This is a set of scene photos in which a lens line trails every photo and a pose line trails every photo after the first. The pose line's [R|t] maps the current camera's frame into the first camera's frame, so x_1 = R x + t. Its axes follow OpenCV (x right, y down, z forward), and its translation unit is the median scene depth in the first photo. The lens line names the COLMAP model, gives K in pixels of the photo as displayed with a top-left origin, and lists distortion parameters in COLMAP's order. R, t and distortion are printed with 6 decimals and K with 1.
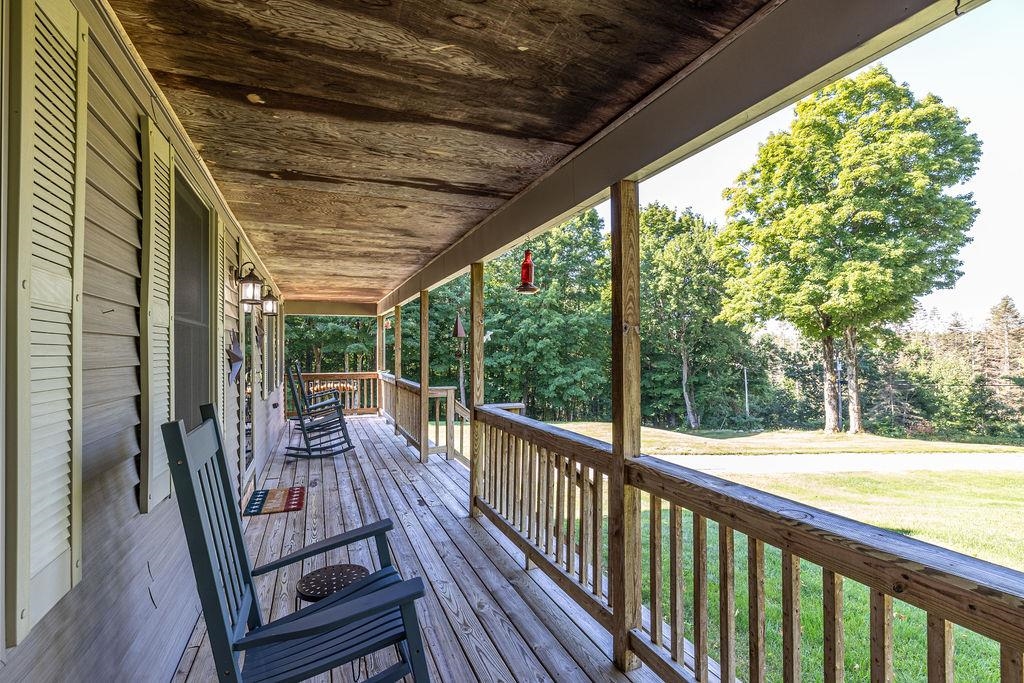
lens RADIAL K [[493.2, 0, 512.2], [0, 493.2, 340.5], [0, 0, 1]] dist [-0.004411, 0.000184]
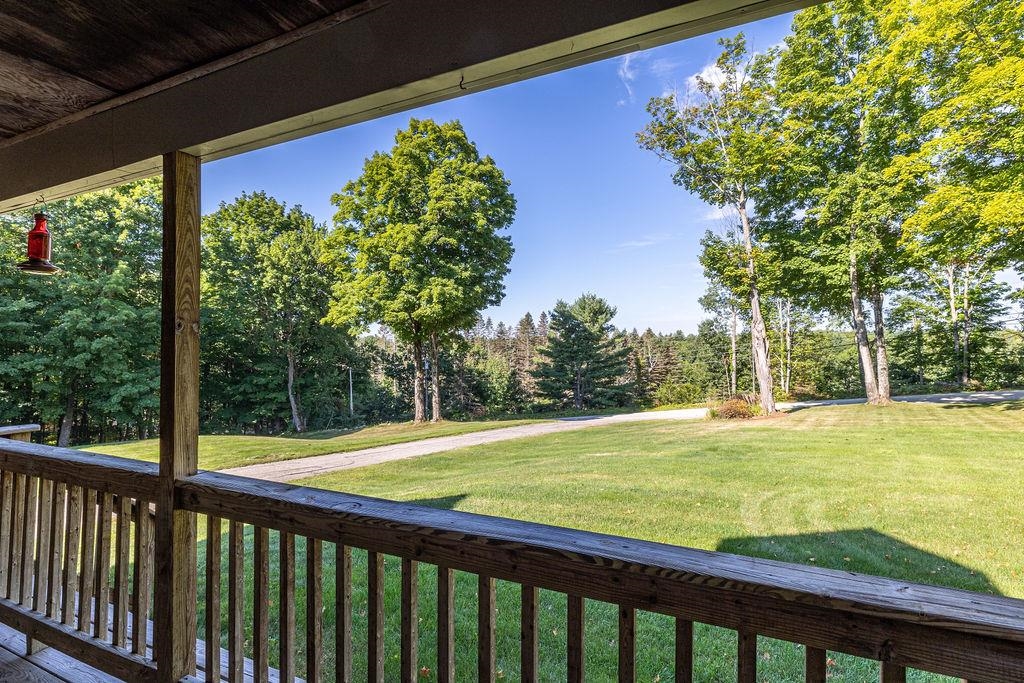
lens RADIAL K [[493.2, 0, 510.8], [0, 493.2, 340.4], [0, 0, 1]] dist [-0.004411, 0.000184]
pose [[0.729503, 0.016290, 0.683784, 0.004936], [-0.014100, 0.999862, -0.008778, -0.000017], [-0.683833, -0.003238, 0.729632, -0.000792]]
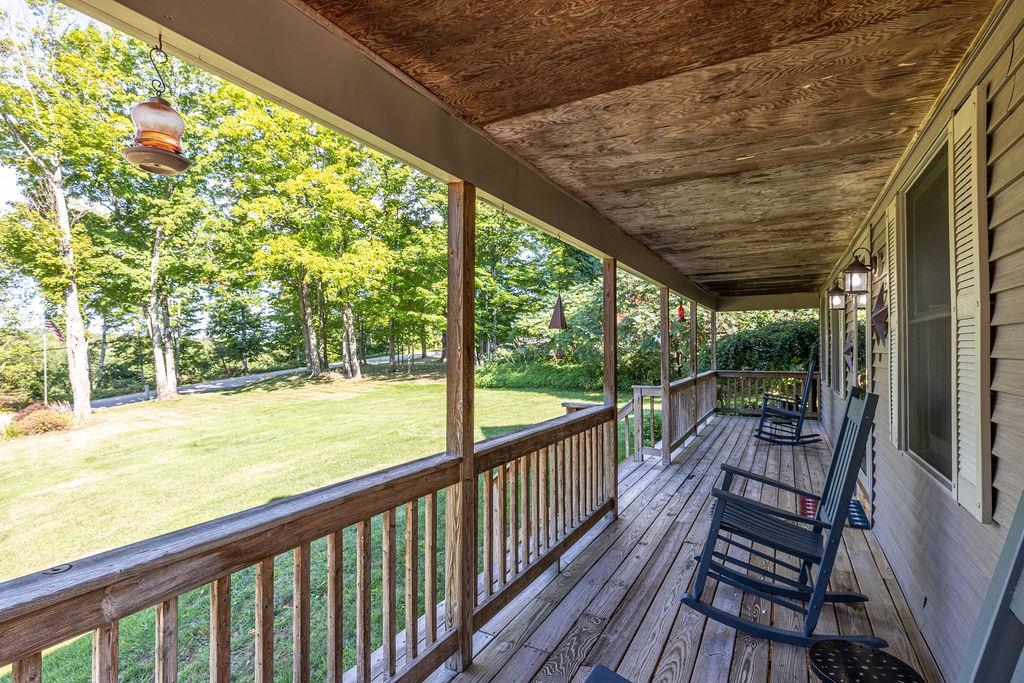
lens RADIAL K [[493.9, 0, 511.1], [0, 493.9, 341.9], [0, 0, 1]] dist [-0.005348, -0.000627]
pose [[-0.625100, 0.017277, 0.780354, -0.130109], [-0.006985, 0.999591, -0.027727, 0.005166], [-0.780514, -0.022783, -0.624724, 0.306085]]
